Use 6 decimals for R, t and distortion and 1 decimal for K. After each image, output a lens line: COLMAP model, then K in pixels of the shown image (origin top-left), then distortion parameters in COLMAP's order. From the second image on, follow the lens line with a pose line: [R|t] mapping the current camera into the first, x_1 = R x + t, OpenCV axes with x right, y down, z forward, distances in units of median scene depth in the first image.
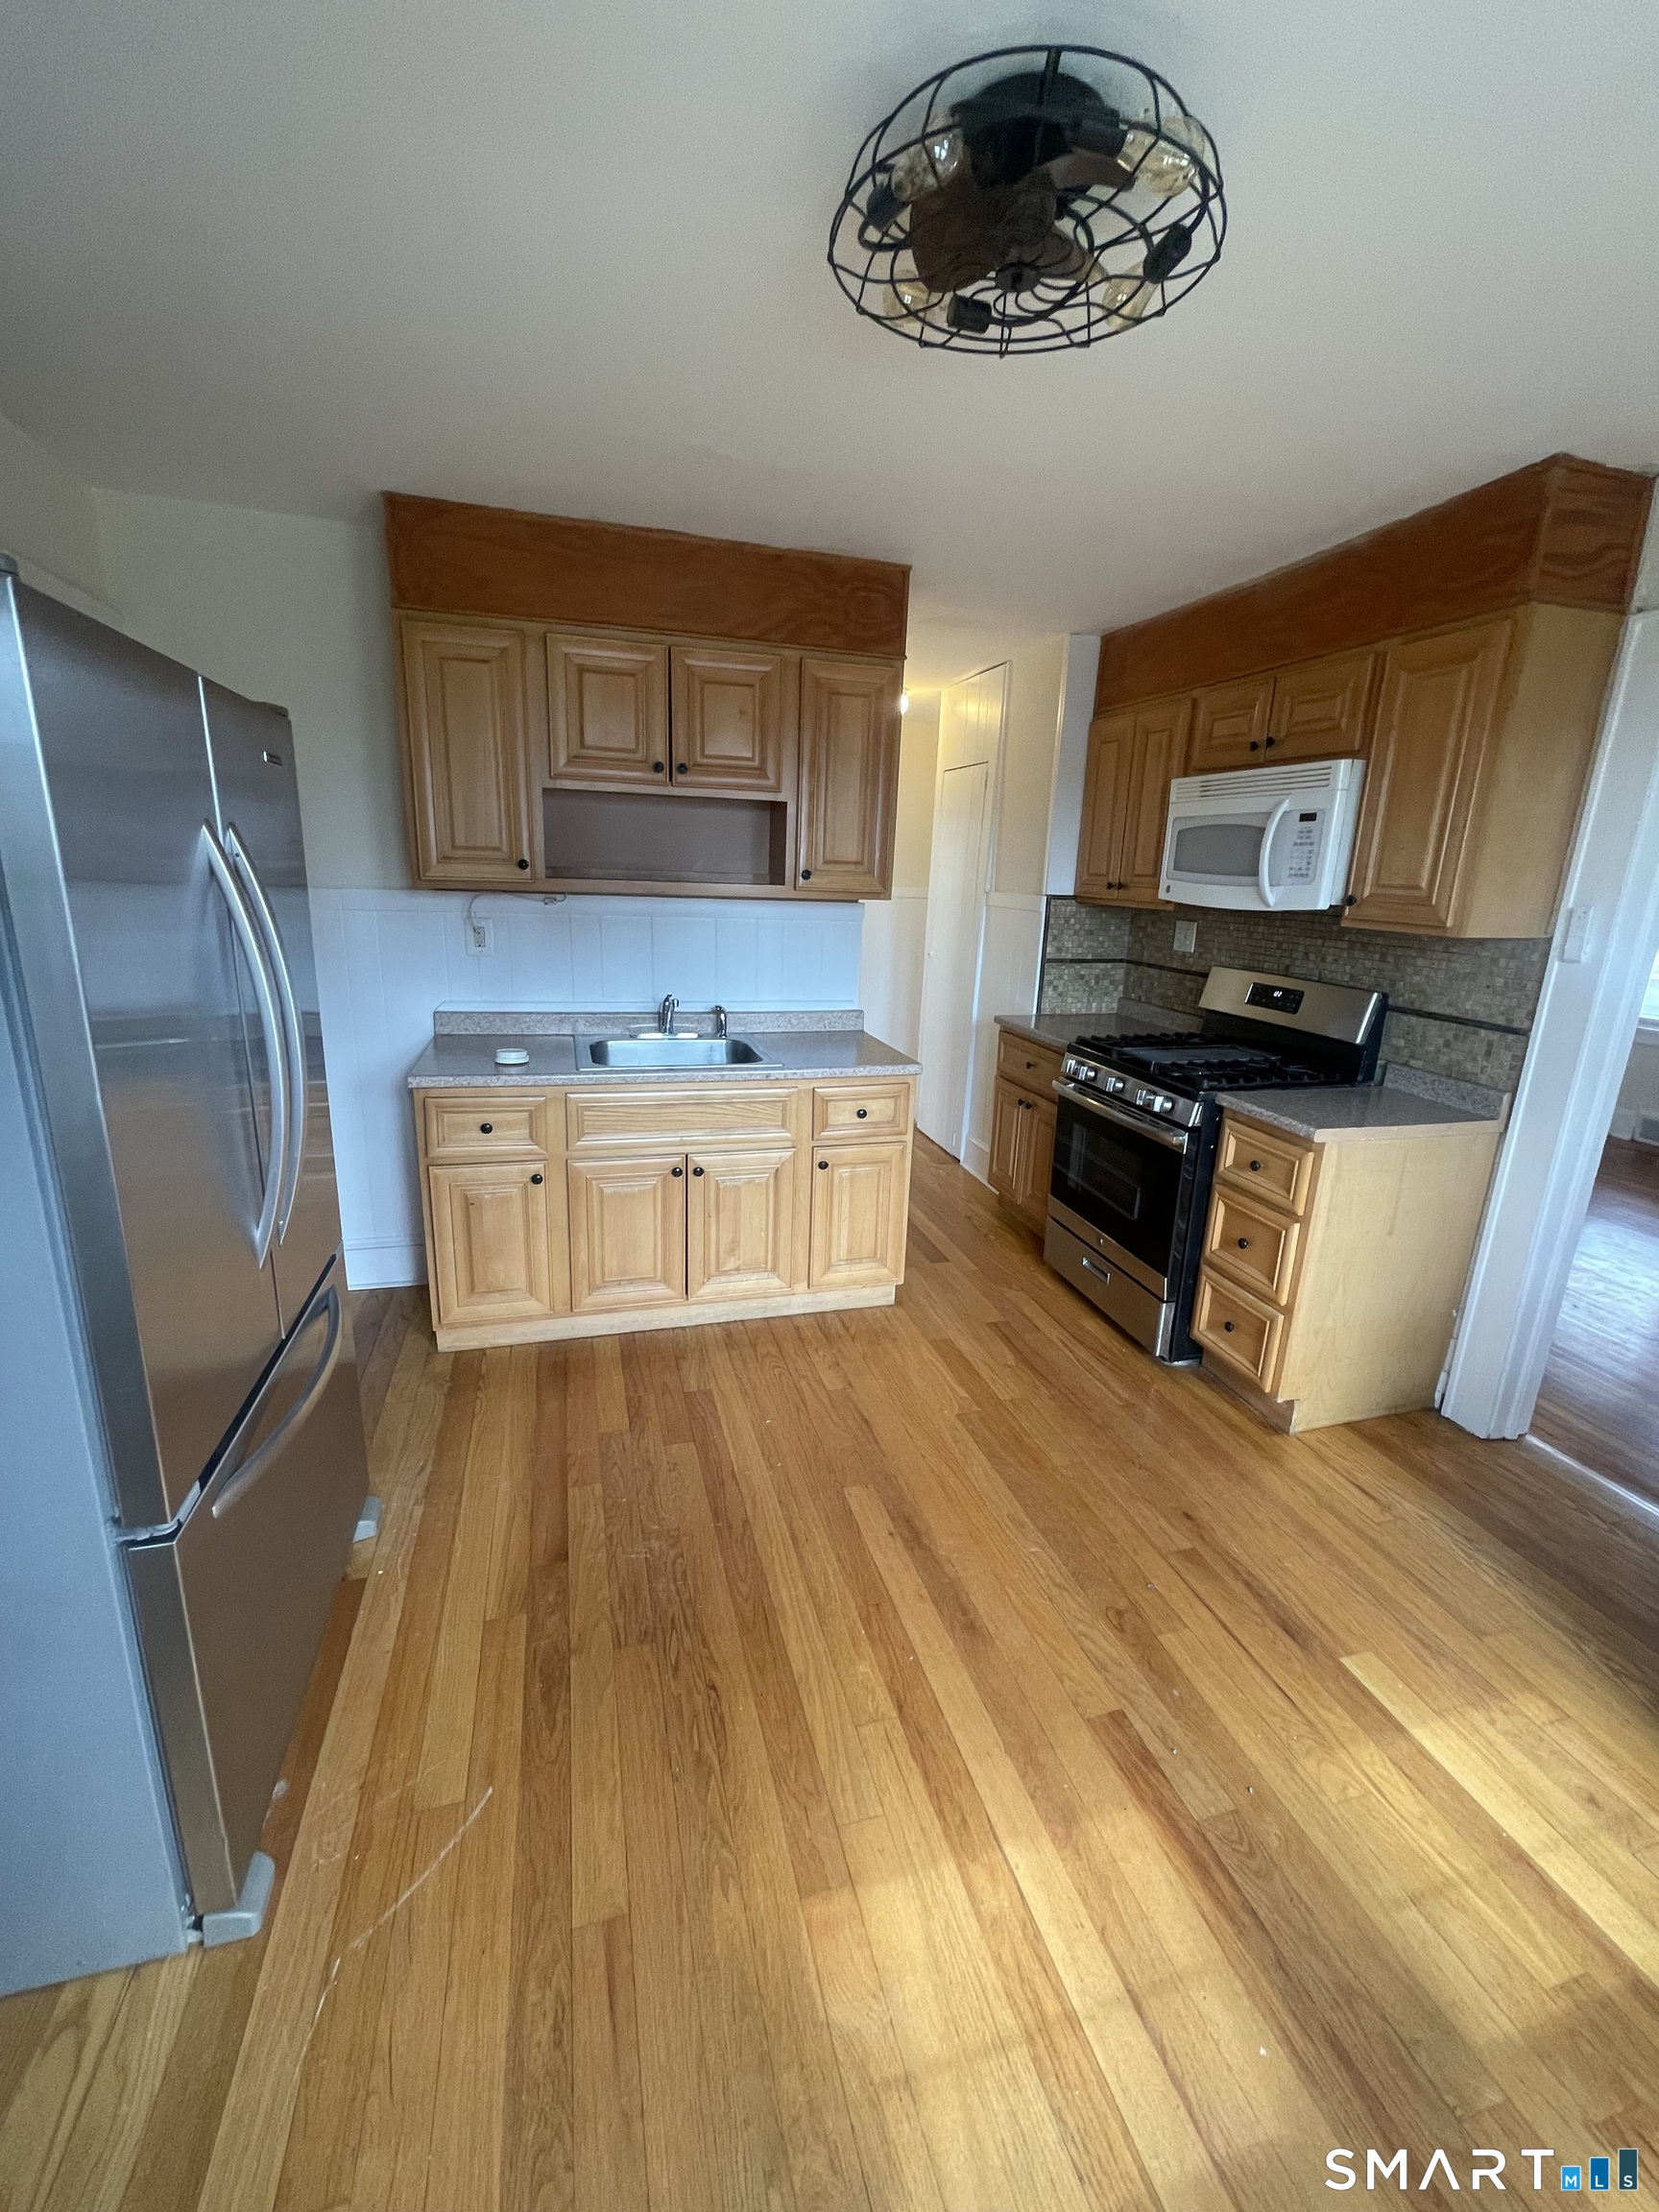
lens RADIAL K [[898.5, 0, 828.9], [0, 898.5, 1098.8], [0, 0, 1]] dist [0.001748, 0.000138]
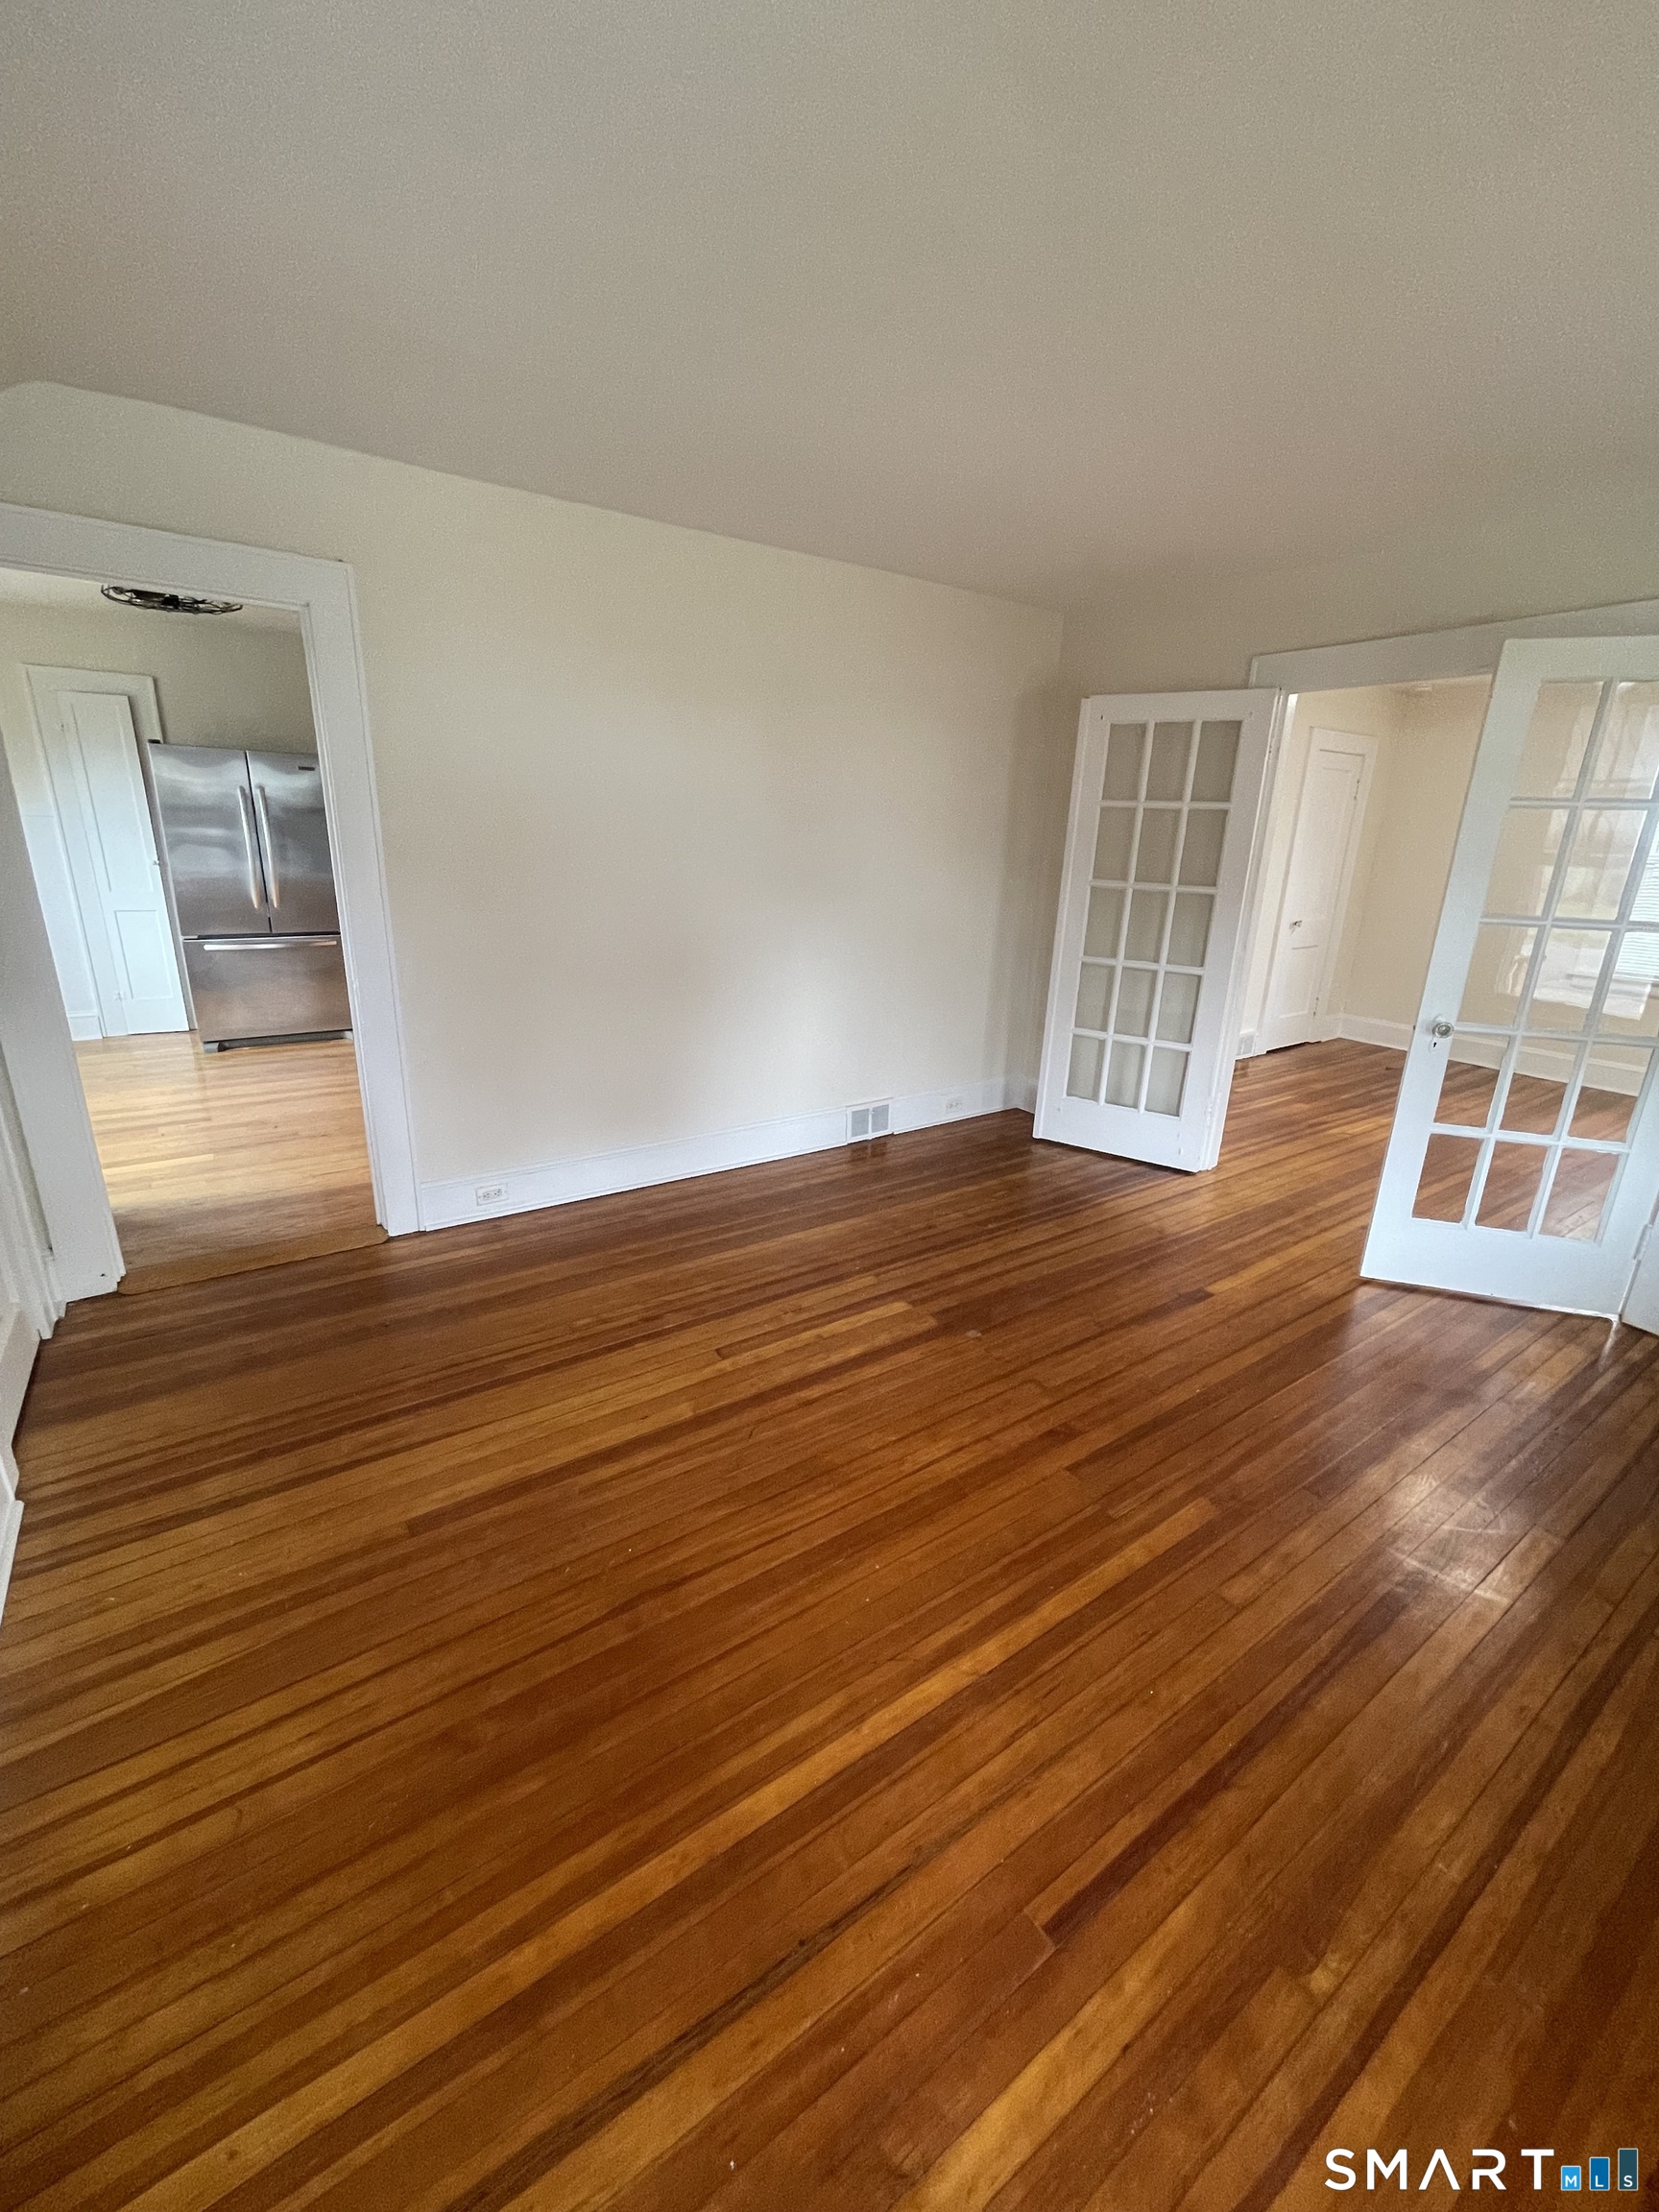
lens RADIAL K [[898.5, 0, 828.9], [0, 898.5, 1098.8], [0, 0, 1]] dist [0.001748, 0.000138]
pose [[0.320296, 0.256190, -0.912018, 1.851231], [-0.261592, 0.949223, 0.174772, -0.161132], [0.910483, 0.182598, 0.371050, 0.950743]]
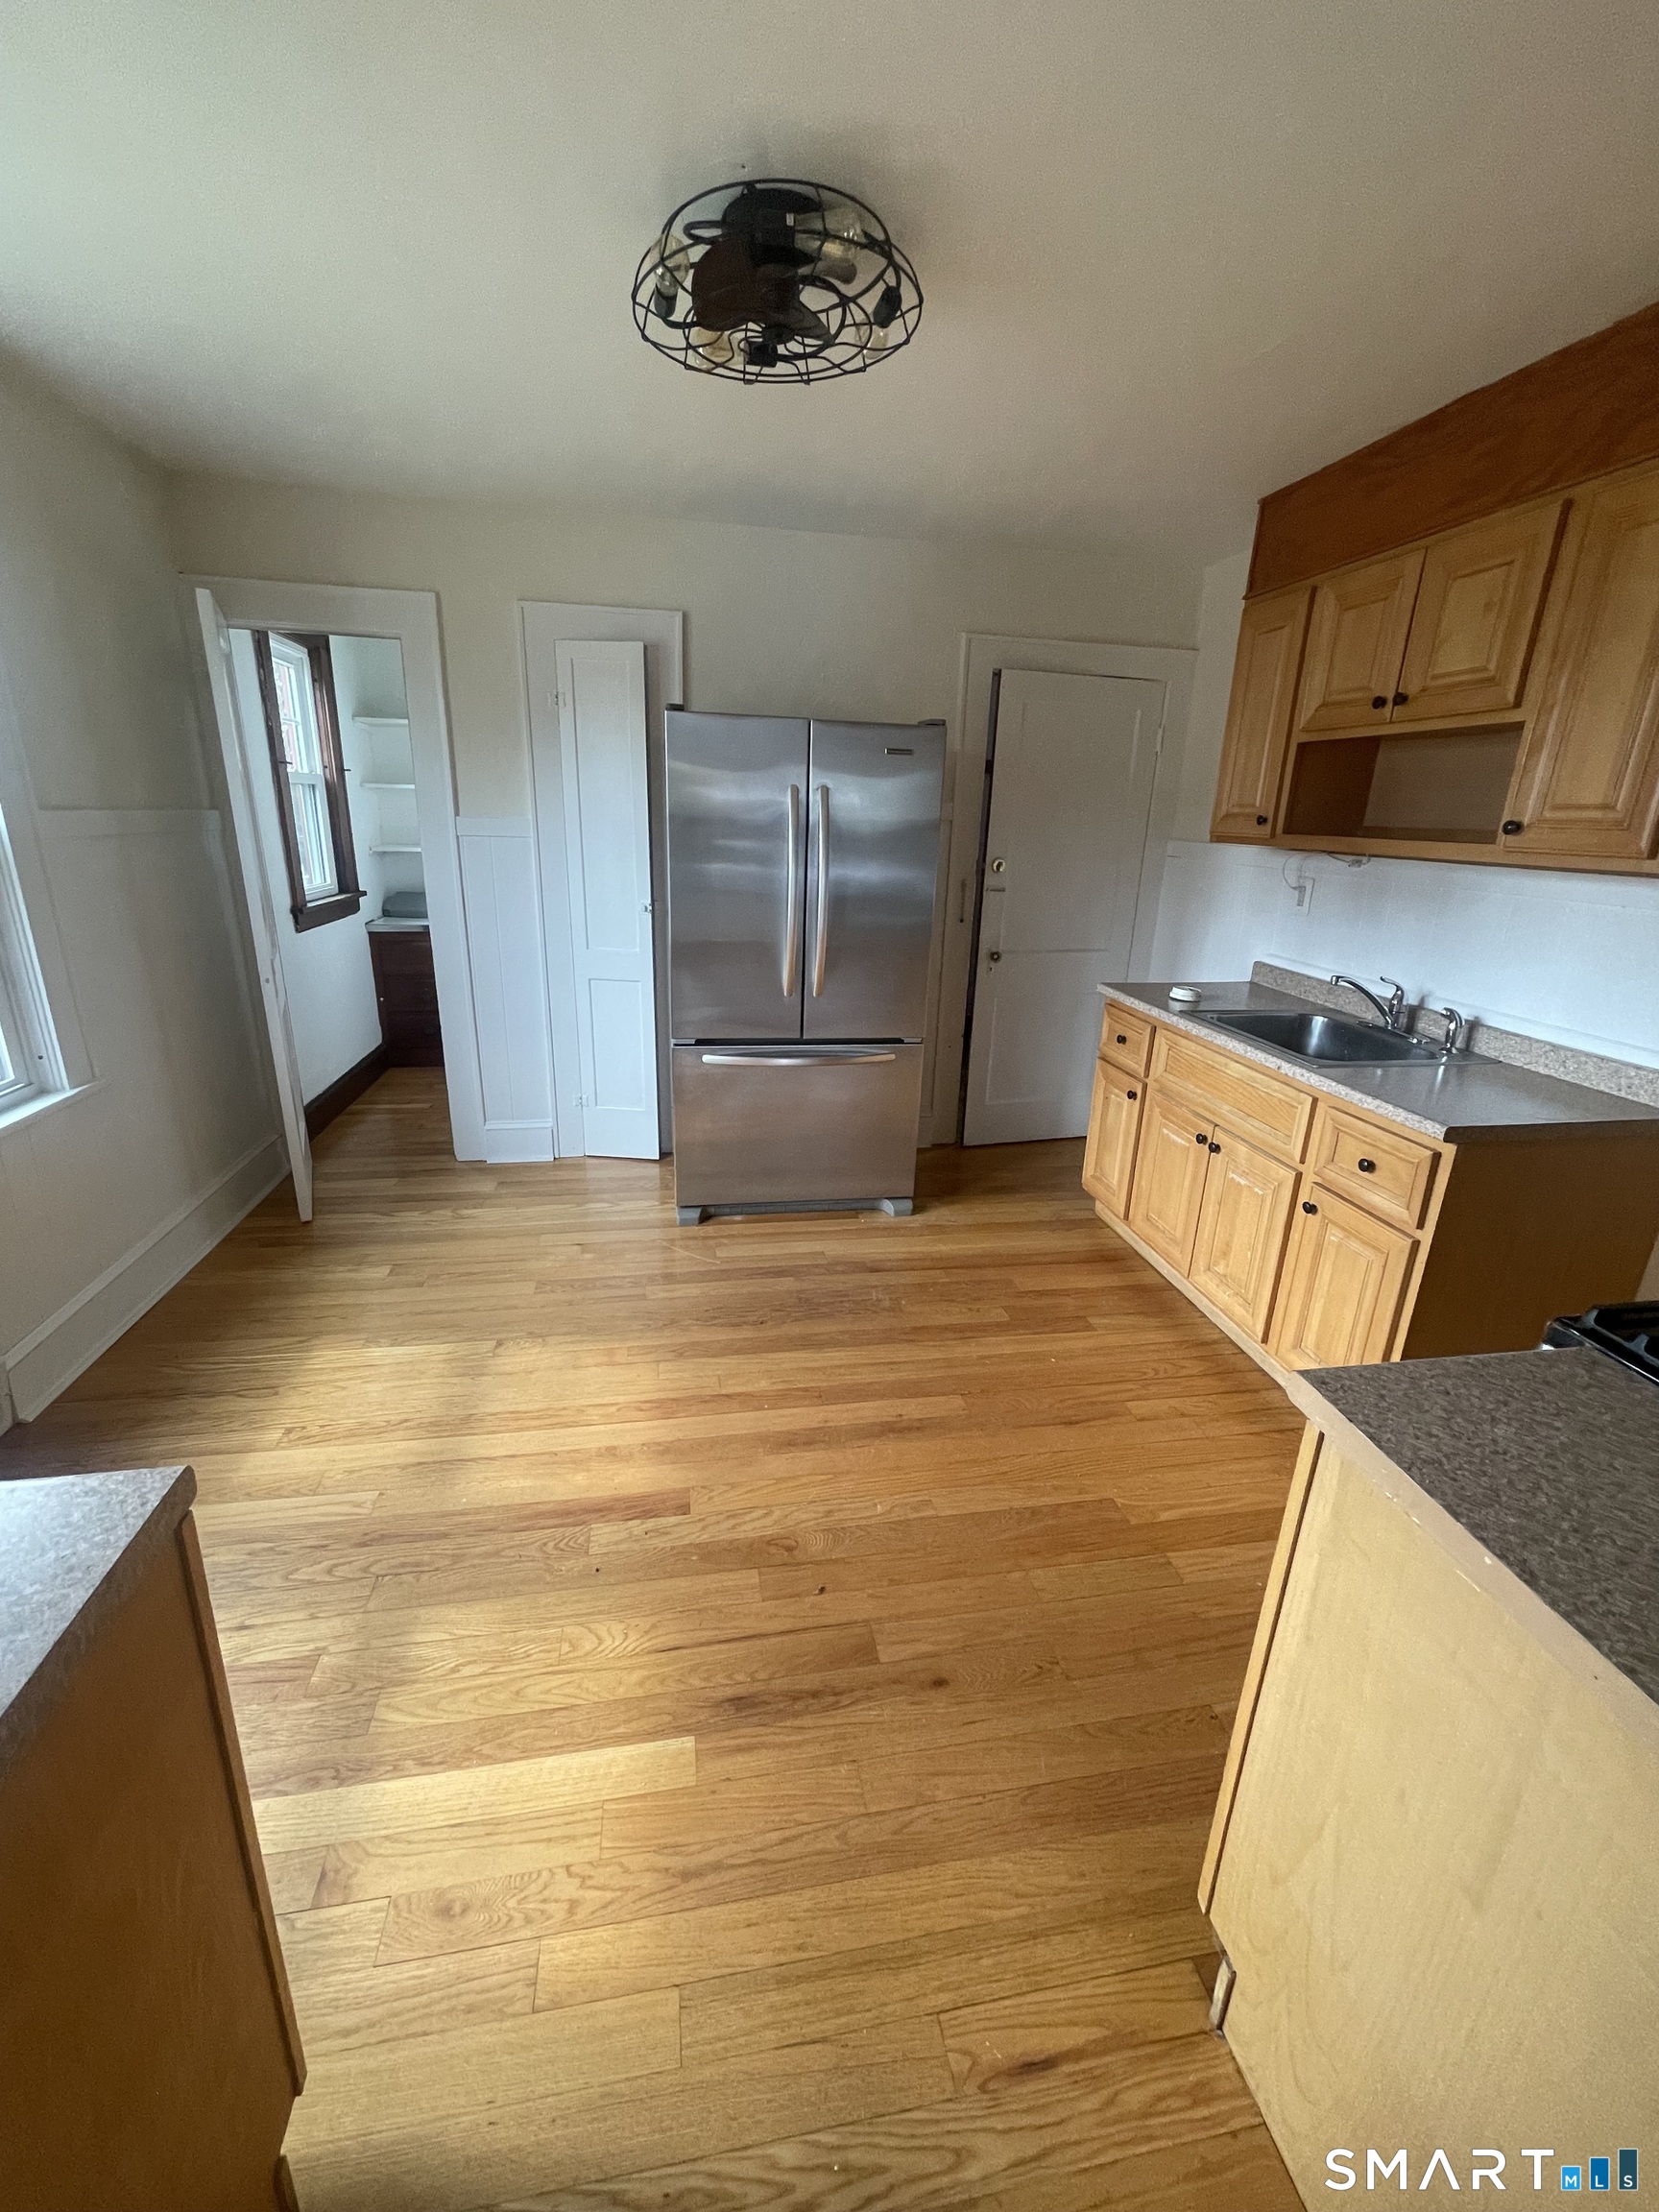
lens RADIAL K [[891.4, 0, 828.0], [0, 891.4, 1101.3], [0, 0, 1]] dist [-0.002449, 0.000125]
pose [[-0.100986, 0.271676, -0.957076, 0.735305], [-0.286698, 0.913238, 0.289483, -0.110672], [0.952684, 0.303626, -0.014335, 0.596368]]
